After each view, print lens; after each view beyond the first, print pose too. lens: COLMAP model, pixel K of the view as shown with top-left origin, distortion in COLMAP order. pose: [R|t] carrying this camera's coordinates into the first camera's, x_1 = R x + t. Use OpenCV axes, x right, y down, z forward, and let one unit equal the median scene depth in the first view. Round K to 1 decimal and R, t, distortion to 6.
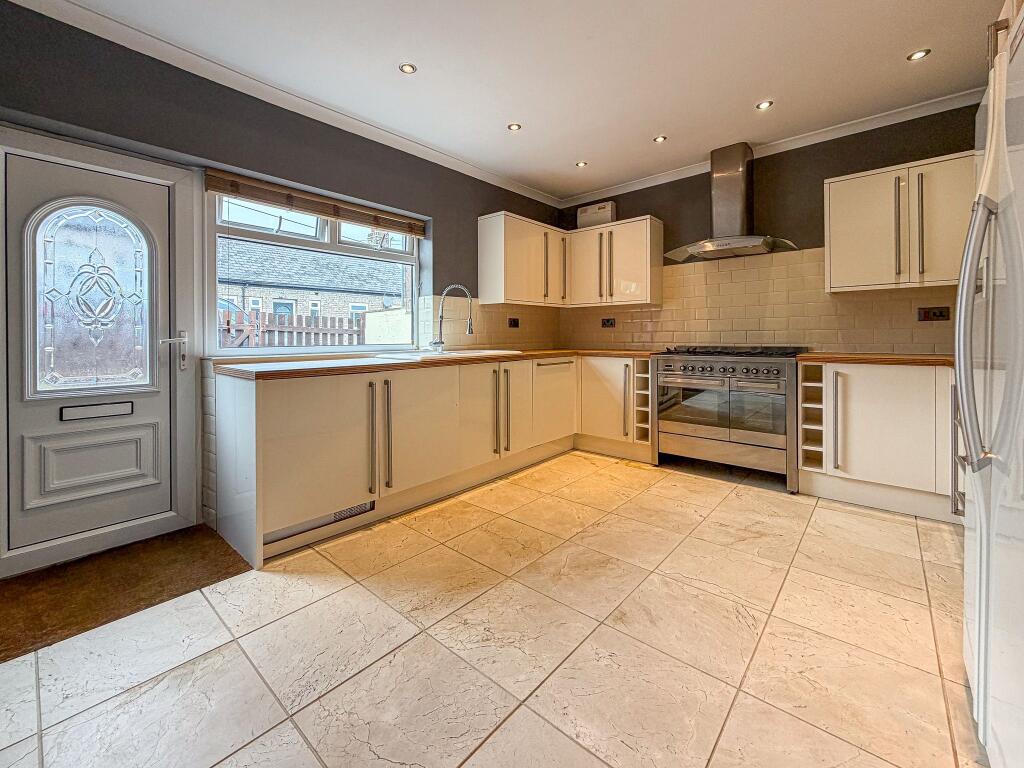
lens RADIAL K [[464.9, 0, 512.0], [0, 464.9, 337.2], [0, 0, 1]] dist [-0.002578, 0.000044]
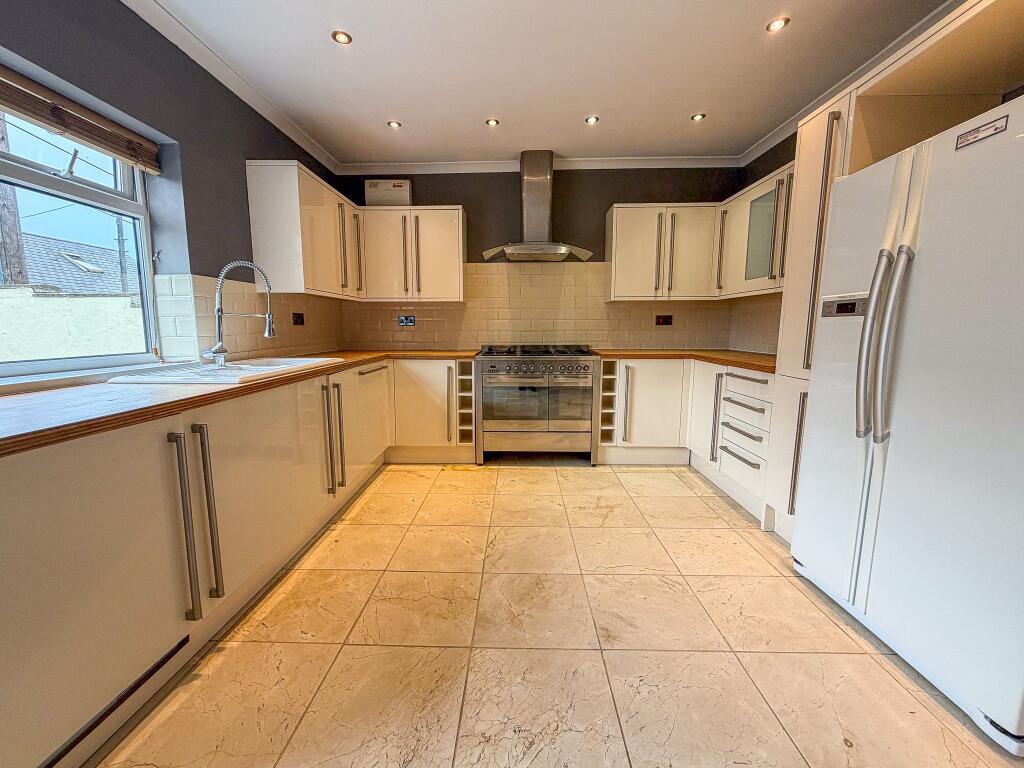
lens RADIAL K [[431.8, 0, 508.5], [0, 431.8, 387.2], [0, 0, 1]] dist [-0.000745, -0.000206]
pose [[0.744133, -0.088246, 0.662178, -0.272245], [-0.003759, 0.990668, 0.136247, -0.022515], [-0.668021, -0.103875, 0.736857, 0.294617]]
